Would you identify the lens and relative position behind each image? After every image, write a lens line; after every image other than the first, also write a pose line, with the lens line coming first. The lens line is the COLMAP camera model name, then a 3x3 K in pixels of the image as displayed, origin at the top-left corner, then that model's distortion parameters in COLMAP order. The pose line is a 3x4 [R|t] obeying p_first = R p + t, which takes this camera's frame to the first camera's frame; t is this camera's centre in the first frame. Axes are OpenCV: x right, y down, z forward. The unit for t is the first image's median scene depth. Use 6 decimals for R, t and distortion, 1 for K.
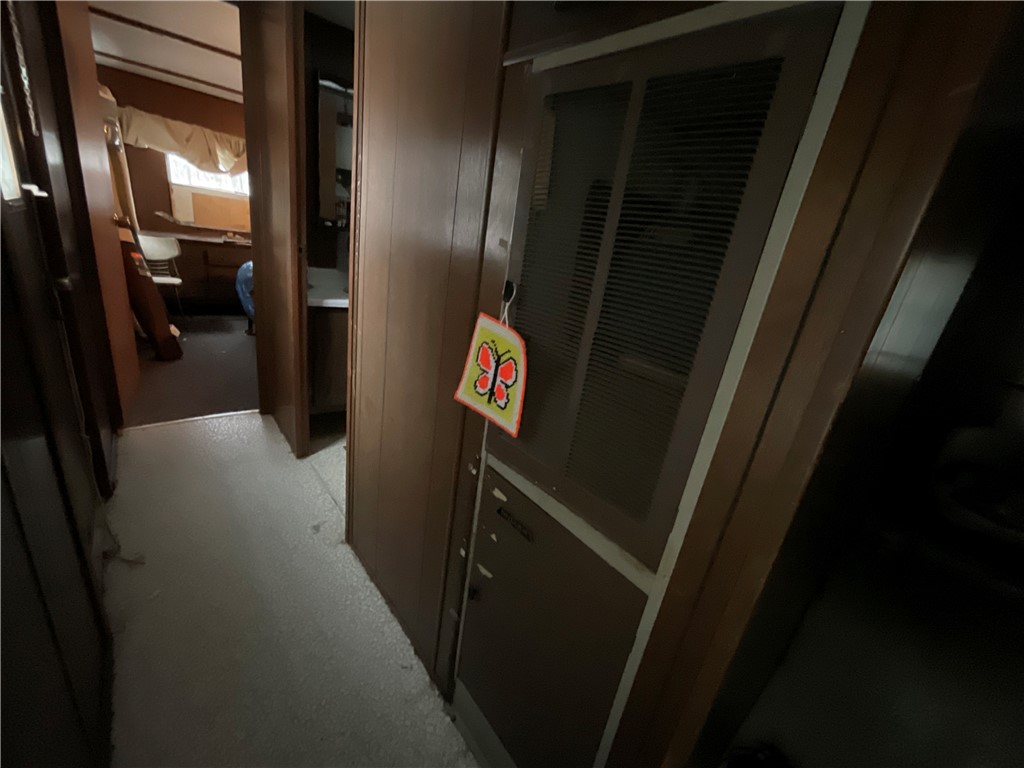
lens RADIAL K [[416.3, 0, 513.3], [0, 416.3, 388.4], [0, 0, 1]] dist [0.000061, -0.000568]
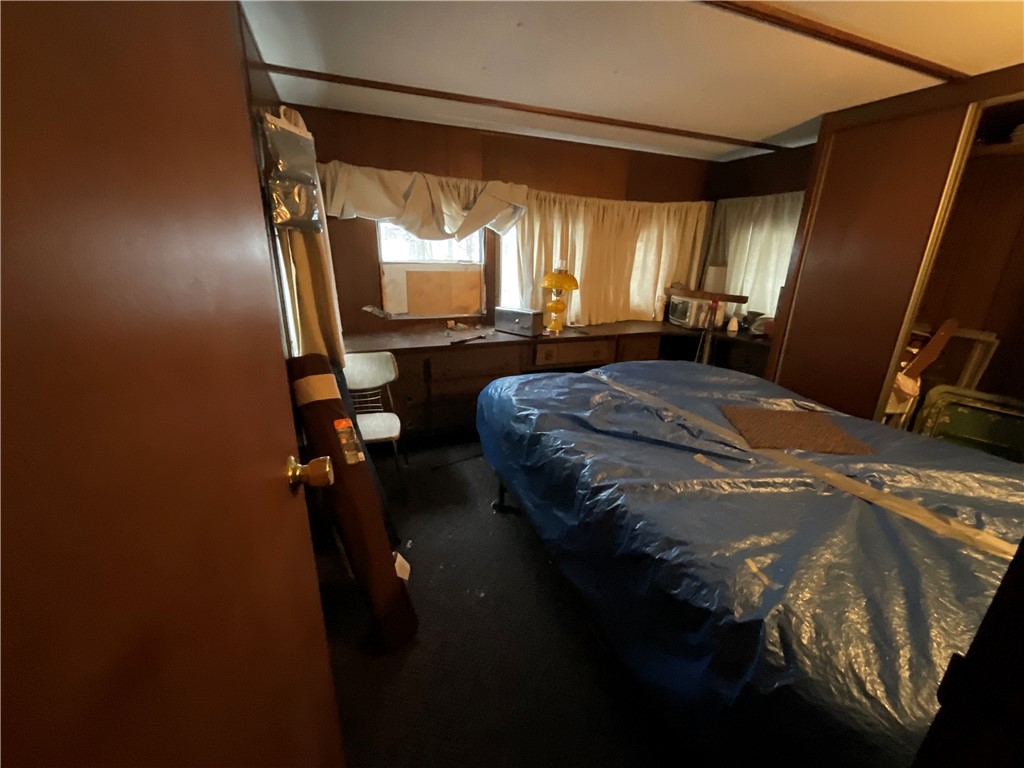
lens RADIAL K [[416.3, 0, 509.3], [0, 416.3, 385.5], [0, 0, 1]] dist [0.000061, -0.000568]
pose [[0.941612, -0.029065, -0.335443, -0.425995], [0.011538, 0.998468, -0.054125, -0.268203], [0.336502, 0.047094, 0.940504, 0.462216]]
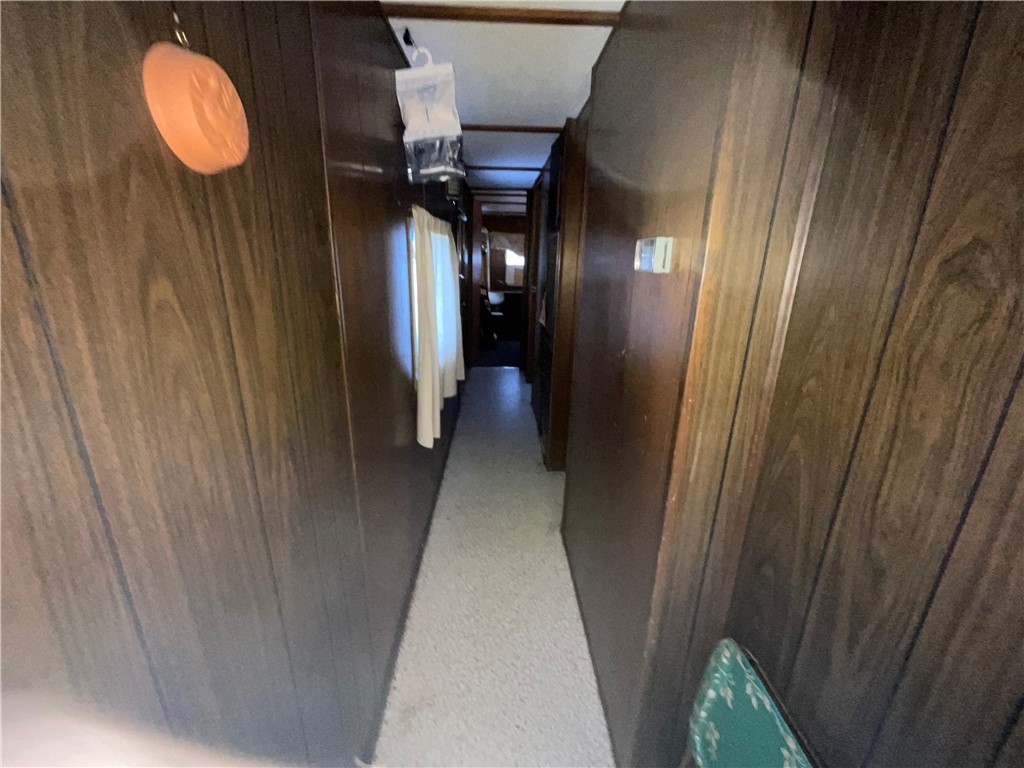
lens RADIAL K [[416.3, 0, 509.4], [0, 416.3, 387.0], [0, 0, 1]] dist [0.000061, -0.000568]
pose [[0.770774, 0.045281, -0.635497, 0.437785], [-0.126498, 0.988489, -0.082992, 0.220610], [0.624424, 0.144358, 0.767630, -0.382147]]
